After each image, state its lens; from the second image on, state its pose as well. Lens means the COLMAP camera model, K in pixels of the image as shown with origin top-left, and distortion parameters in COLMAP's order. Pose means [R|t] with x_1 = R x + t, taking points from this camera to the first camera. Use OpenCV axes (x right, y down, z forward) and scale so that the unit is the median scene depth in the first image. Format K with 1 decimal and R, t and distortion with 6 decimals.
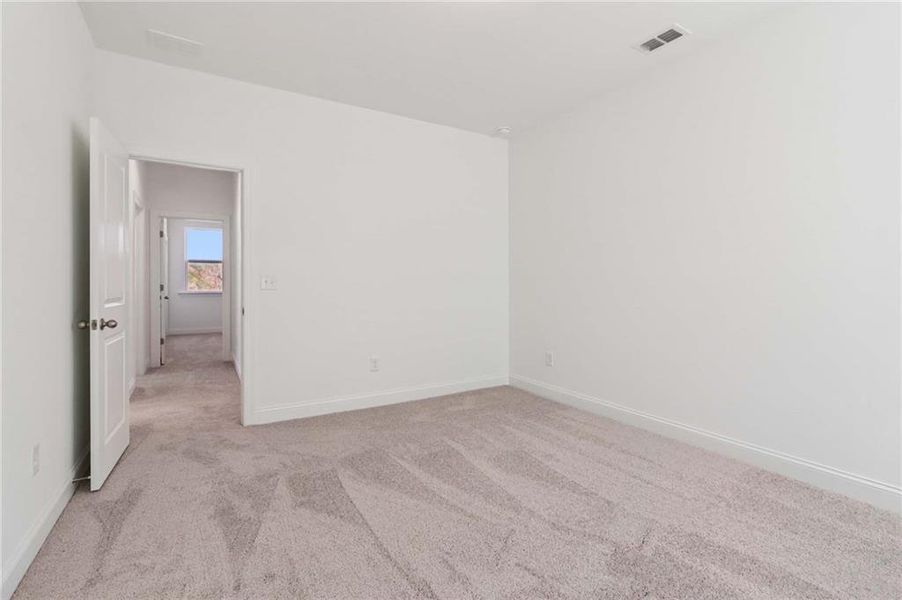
lens RADIAL K [[423.0, 0, 454.2], [0, 423.0, 292.1], [0, 0, 1]] dist [0.003014, -0.000272]
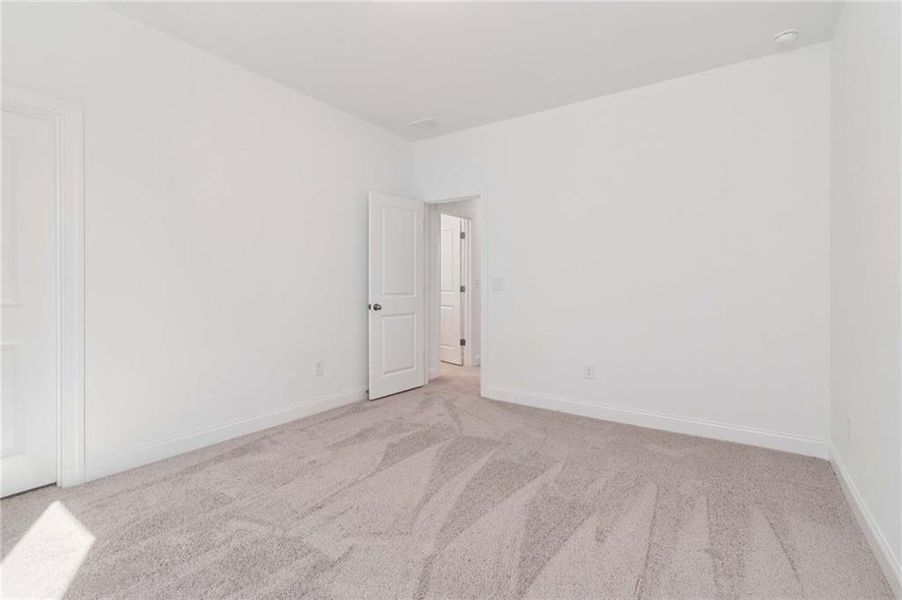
lens RADIAL K [[423.0, 0, 454.4], [0, 423.0, 297.2], [0, 0, 1]] dist [0.003014, -0.000272]
pose [[0.413451, 0.033229, -0.909920, 0.812455], [-0.023878, 0.999386, 0.025647, -0.015718], [0.910213, 0.011124, 0.413990, 0.519106]]
